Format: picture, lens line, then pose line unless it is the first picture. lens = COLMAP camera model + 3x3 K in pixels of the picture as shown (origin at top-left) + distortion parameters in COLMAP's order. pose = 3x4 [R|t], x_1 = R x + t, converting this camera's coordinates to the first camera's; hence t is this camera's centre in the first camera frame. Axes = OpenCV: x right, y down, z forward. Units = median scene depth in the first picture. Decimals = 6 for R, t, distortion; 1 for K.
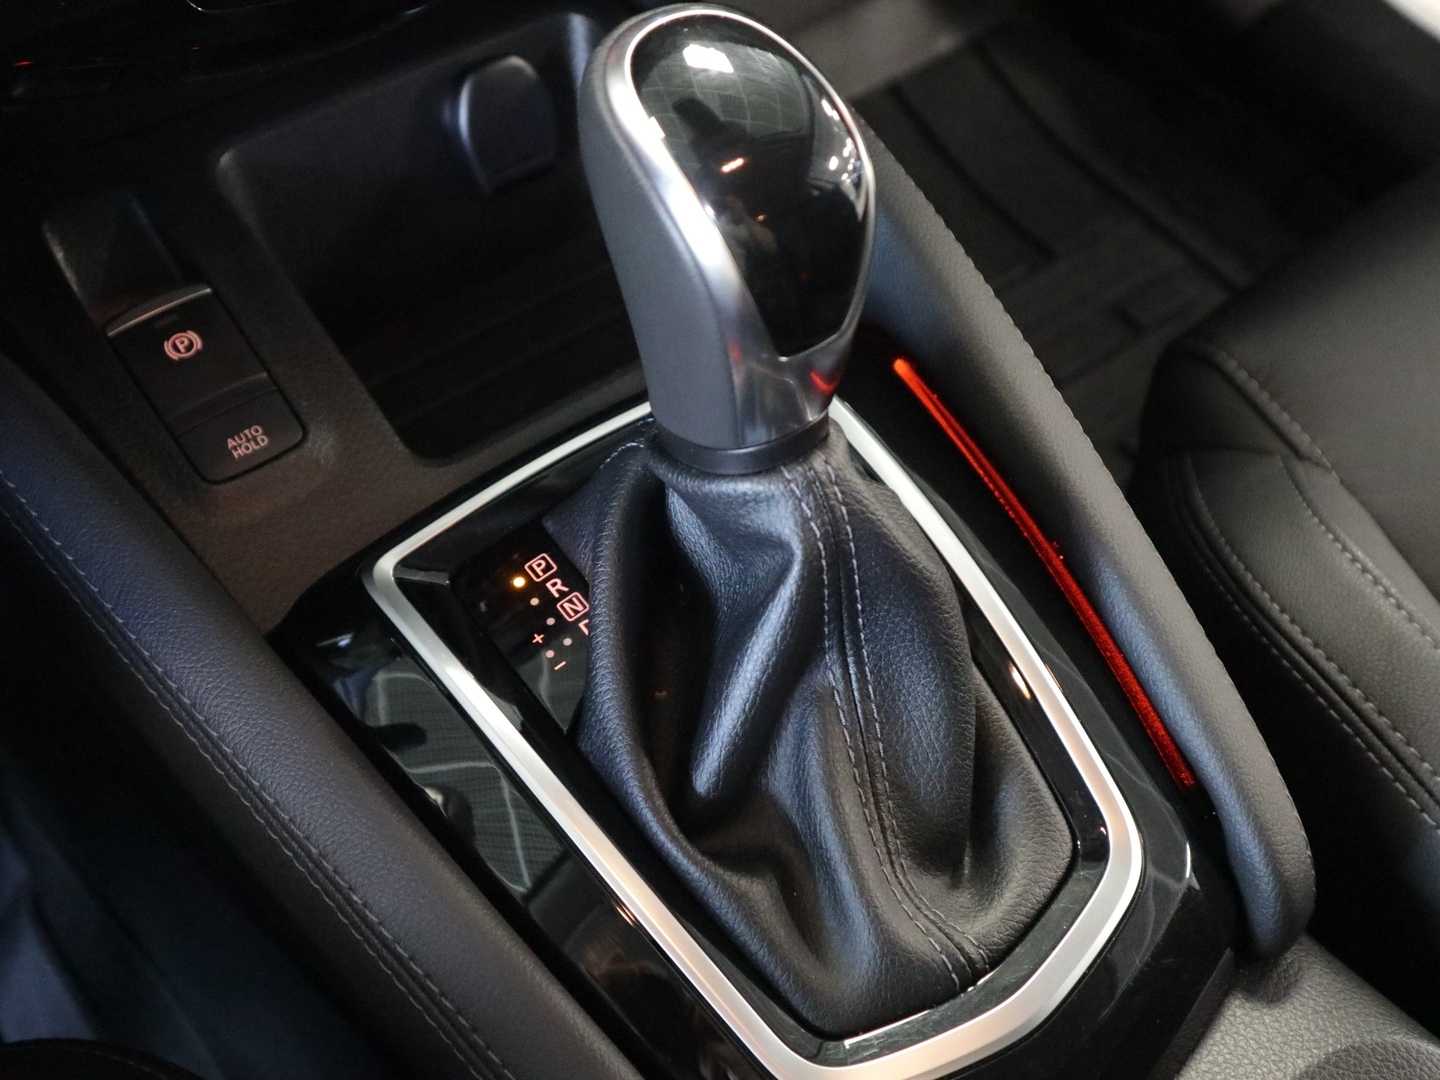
lens RADIAL K [[1662.5, 0, 720.0], [0, 1662.5, 540.0], [0, 0, 1]] dist [-0.011417, -0.009332]
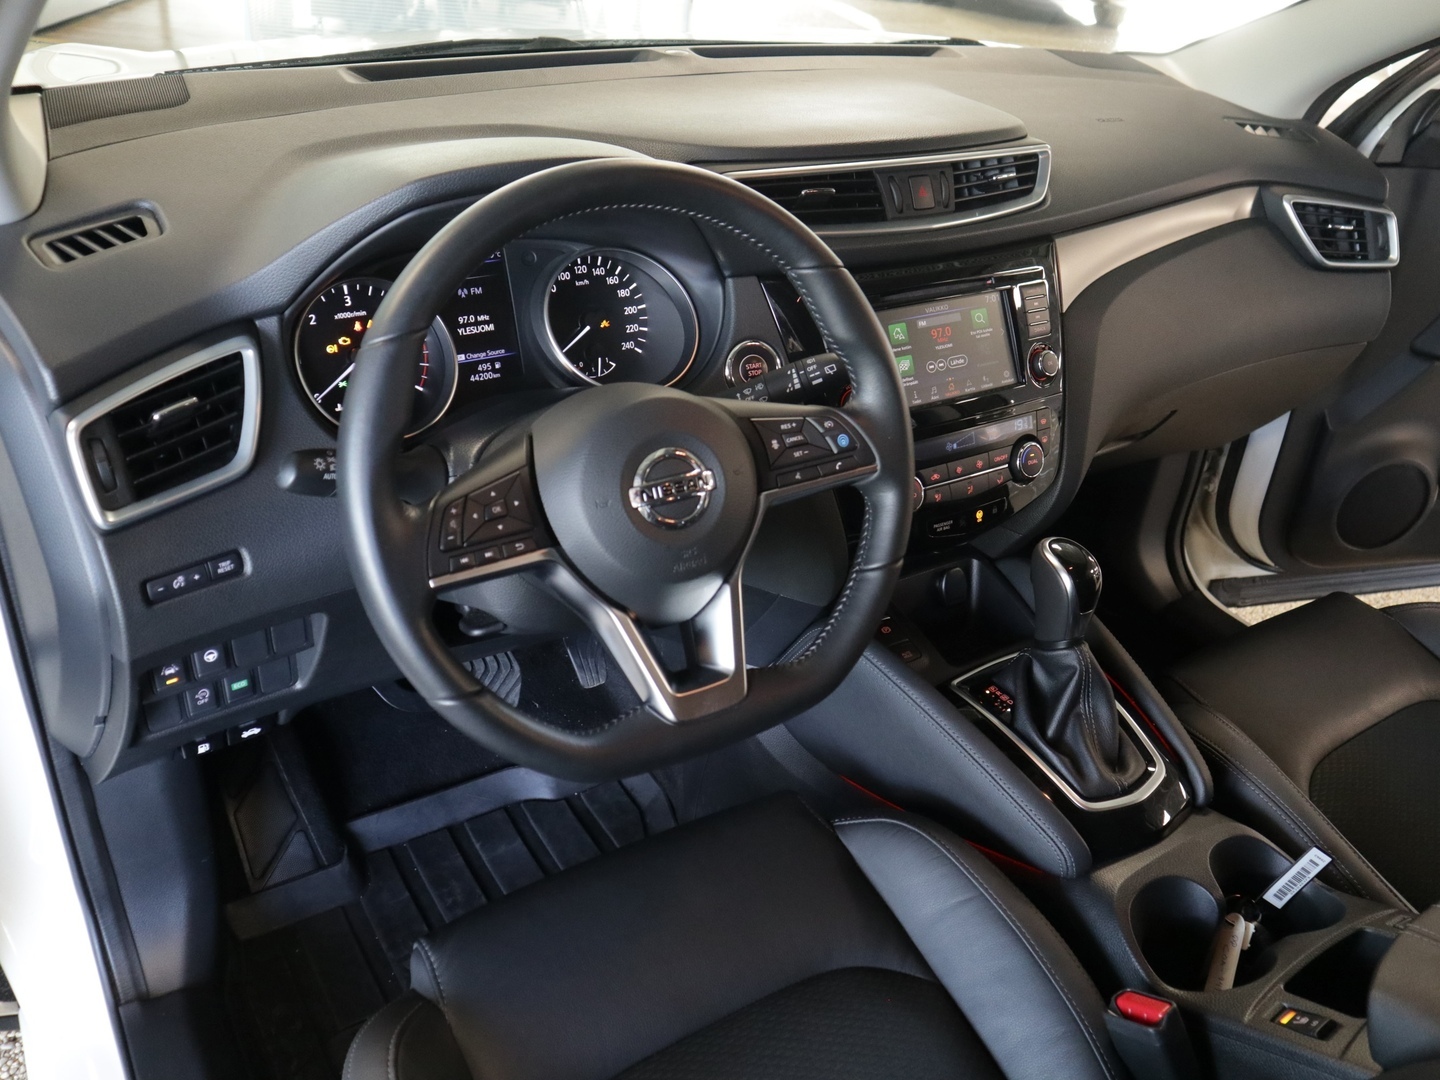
lens RADIAL K [[1222.7, 0, 720.0], [0, 1222.7, 540.0], [0, 0, 1]] dist [-0.056840, 0.002661]
pose [[0.997295, 0.057674, -0.045575, -0.620007], [-0.071086, 0.914526, -0.398233, 0.847218], [0.018712, 0.400396, 0.916151, -1.627234]]
